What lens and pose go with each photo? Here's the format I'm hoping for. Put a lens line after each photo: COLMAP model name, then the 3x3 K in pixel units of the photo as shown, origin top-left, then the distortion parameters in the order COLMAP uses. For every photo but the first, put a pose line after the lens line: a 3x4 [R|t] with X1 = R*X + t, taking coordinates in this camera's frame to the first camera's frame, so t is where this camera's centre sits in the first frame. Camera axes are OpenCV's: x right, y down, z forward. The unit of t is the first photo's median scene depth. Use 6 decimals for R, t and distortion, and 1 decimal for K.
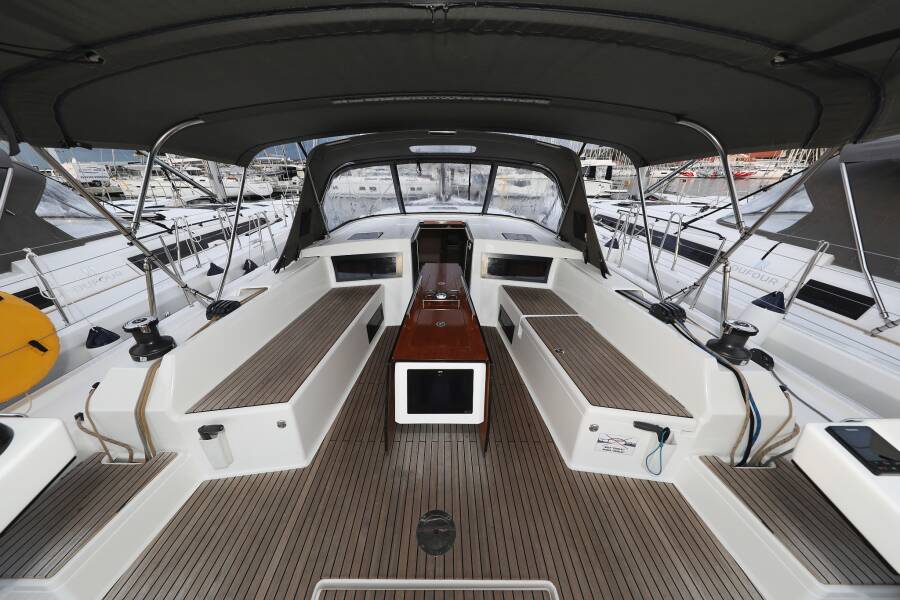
lens RADIAL K [[275.4, 0, 455.6], [0, 275.4, 300.5], [0, 0, 1]] dist [-0.000848, -0.000049]
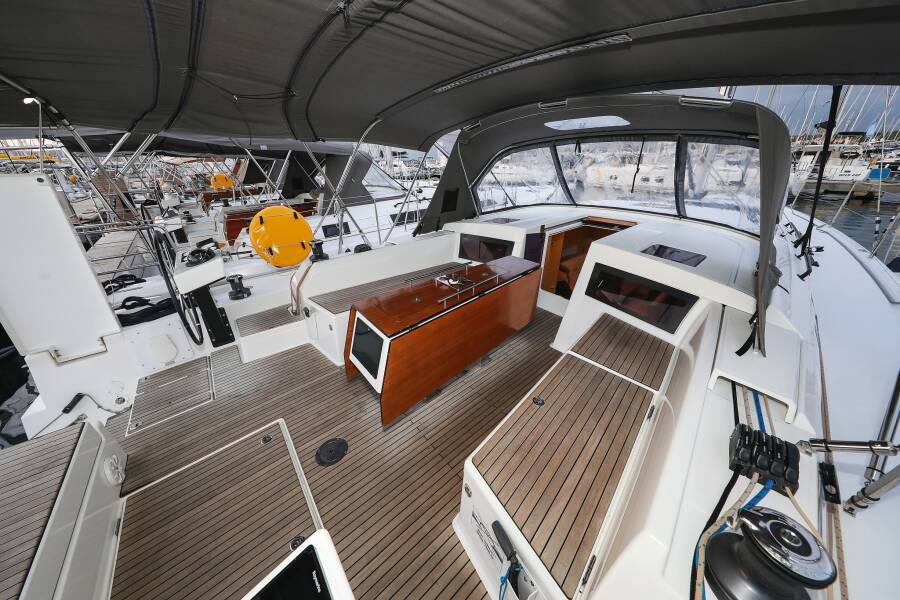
lens RADIAL K [[301.8, 0, 443.5], [0, 301.8, 303.6], [0, 0, 1]] dist [0.000614, -0.000008]
pose [[0.622282, 0.332495, -0.708669, 0.511531], [-0.326905, 0.932968, 0.150677, -0.064564], [0.711265, 0.137904, 0.689264, 0.188373]]
